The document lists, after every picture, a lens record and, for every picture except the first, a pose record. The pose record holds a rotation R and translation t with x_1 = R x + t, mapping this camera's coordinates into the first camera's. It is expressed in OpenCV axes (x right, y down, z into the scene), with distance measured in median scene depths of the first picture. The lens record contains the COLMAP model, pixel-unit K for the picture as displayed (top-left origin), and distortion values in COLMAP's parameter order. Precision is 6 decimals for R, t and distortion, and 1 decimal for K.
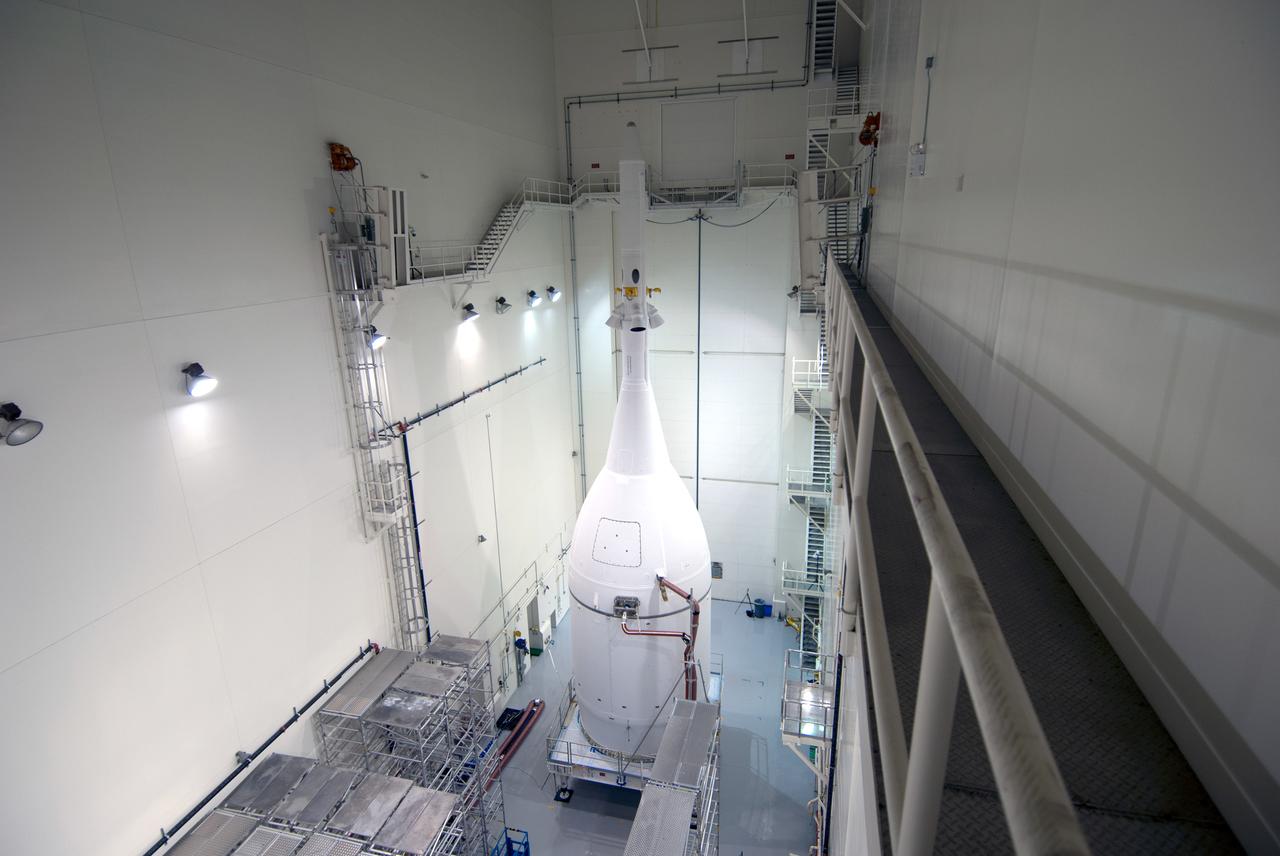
lens RADIAL K [[668.4, 0, 624.3], [0, 668.4, 438.3], [0, 0, 1]] dist [0.048980, -0.052933]
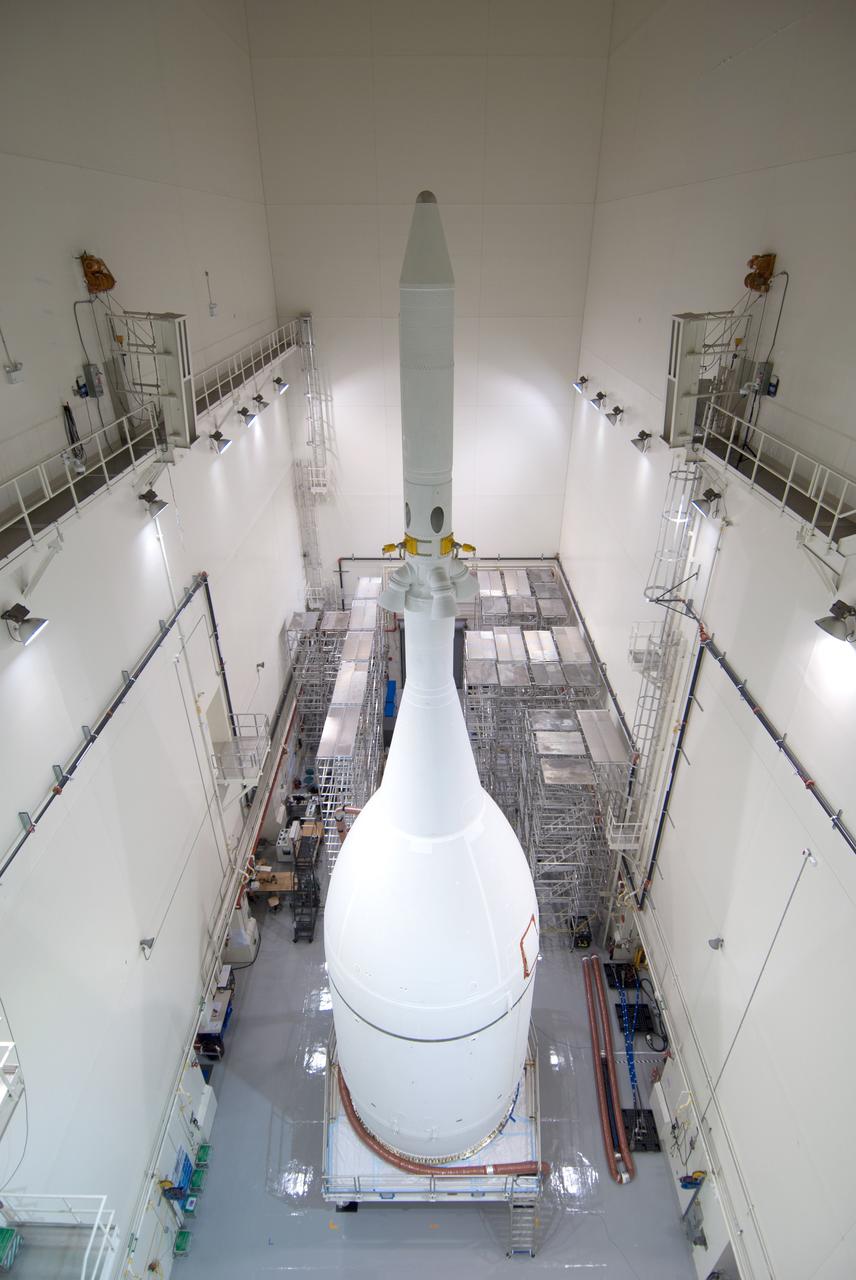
lens RADIAL K [[668.4, 0, 436.6], [0, 668.4, 642.3], [0, 0, 1]] dist [0.048980, -0.052933]
pose [[-0.959378, 0.164174, -0.229434, 0.156042], [-0.061119, 0.672981, 0.737131, -0.603244], [0.275422, 0.721210, -0.635609, 1.506482]]
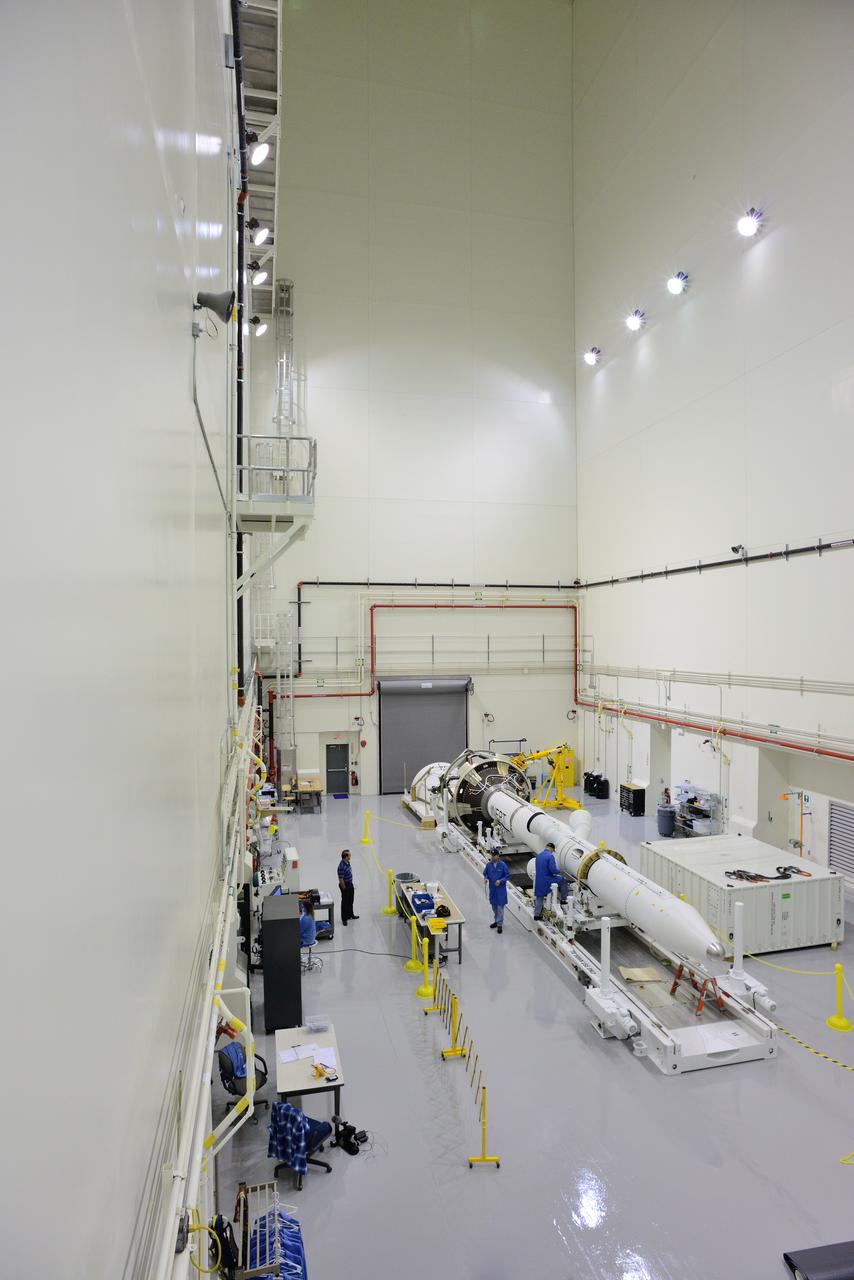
lens RADIAL K [[724.5, 0, 428.0], [0, 724.5, 649.5], [0, 0, 1]] dist [-0.104594, 0.074025]
pose [[-0.877970, 0.034048, -0.477504, 0.413058], [-0.115700, 0.952804, 0.280673, 0.276103], [0.464524, 0.301670, -0.832594, 1.467318]]
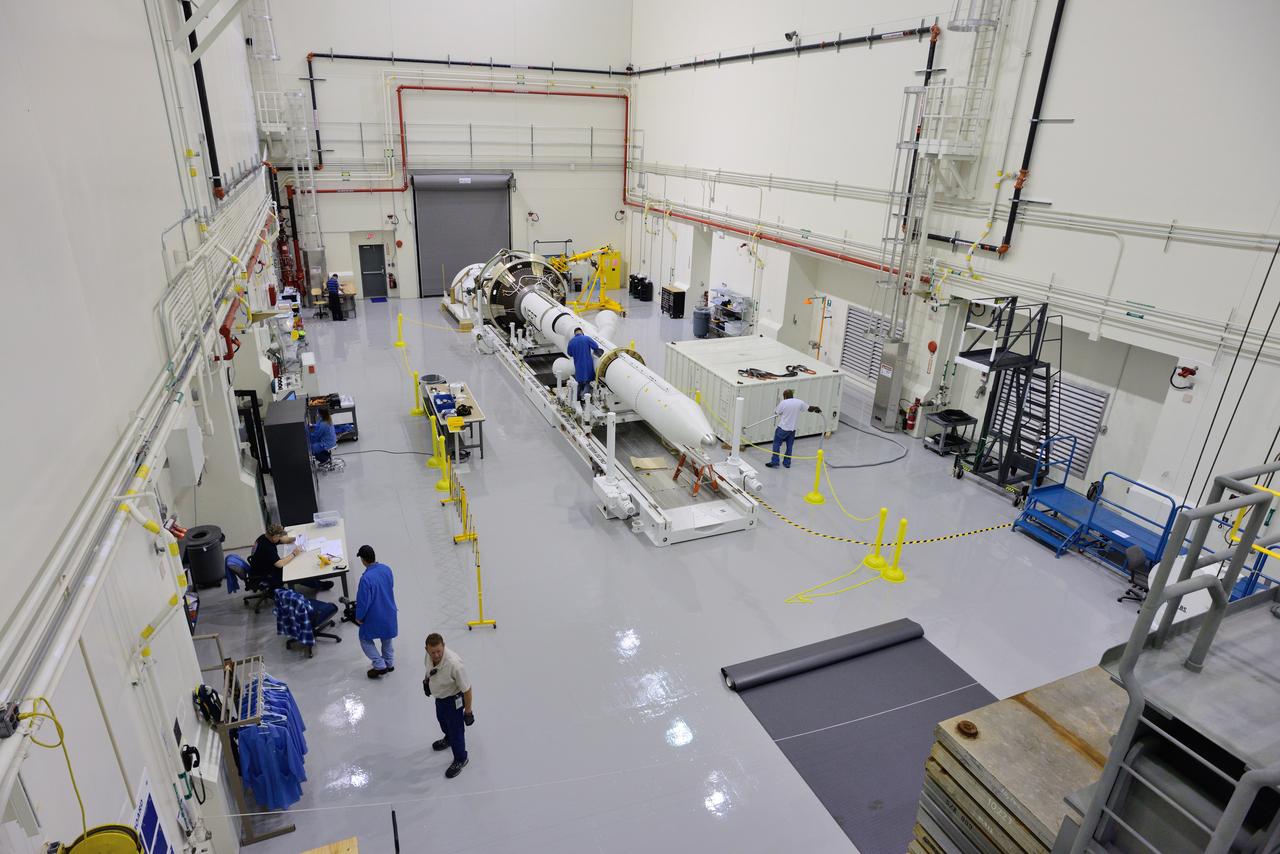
lens RADIAL K [[724.5, 0, 627.1], [0, 724.5, 429.7], [0, 0, 1]] dist [-0.104594, 0.074025]
pose [[-0.782687, 0.234970, -0.576360, 0.364675], [-0.194772, 0.787035, 0.585354, 0.280347], [0.591156, 0.570407, -0.570237, 1.482402]]
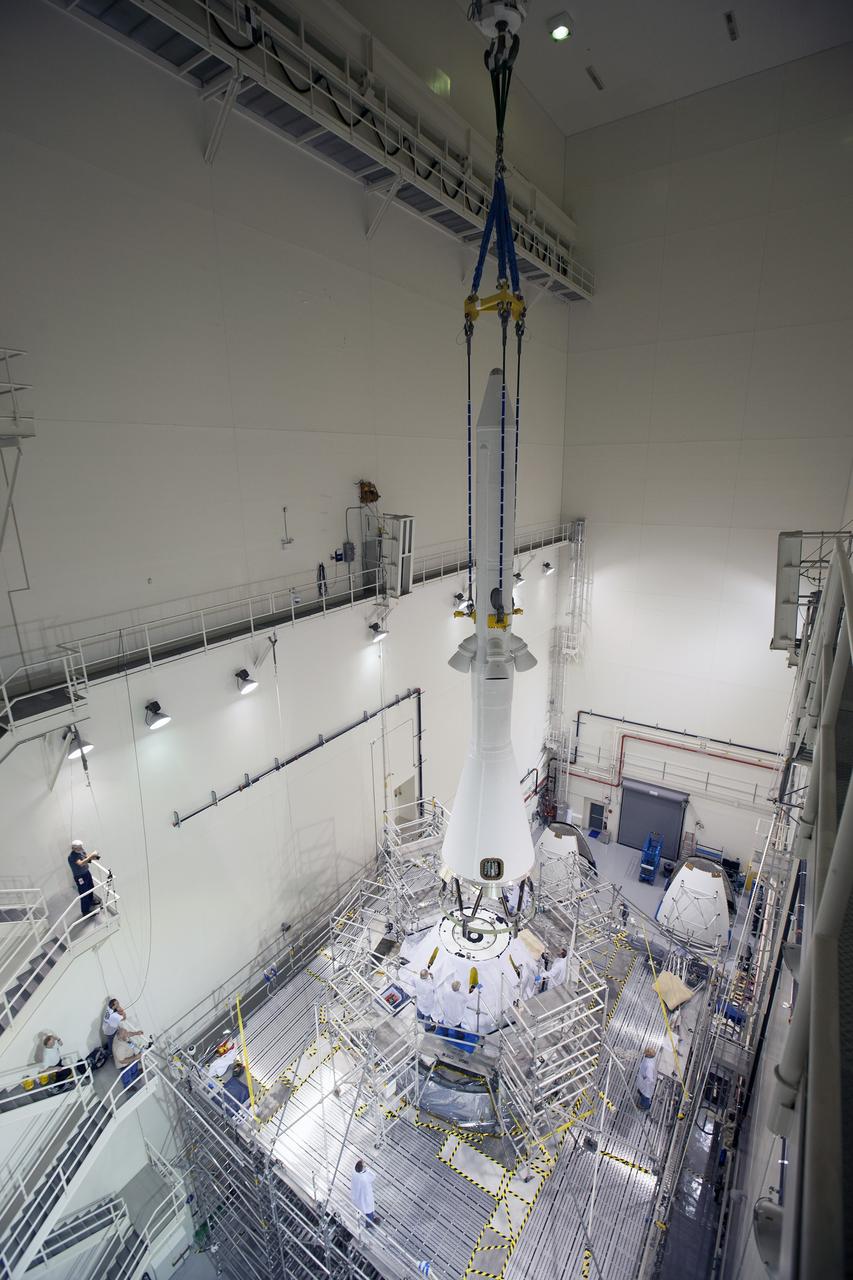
lens RADIAL K [[580.3, 0, 412.6], [0, 580.3, 652.3], [0, 0, 1]] dist [-0.056125, 0.022174]
pose [[-0.945005, -0.056366, 0.322163, -0.120008], [0.137206, 0.825838, 0.546960, -0.624419], [-0.296884, 0.561083, -0.772687, 1.576960]]
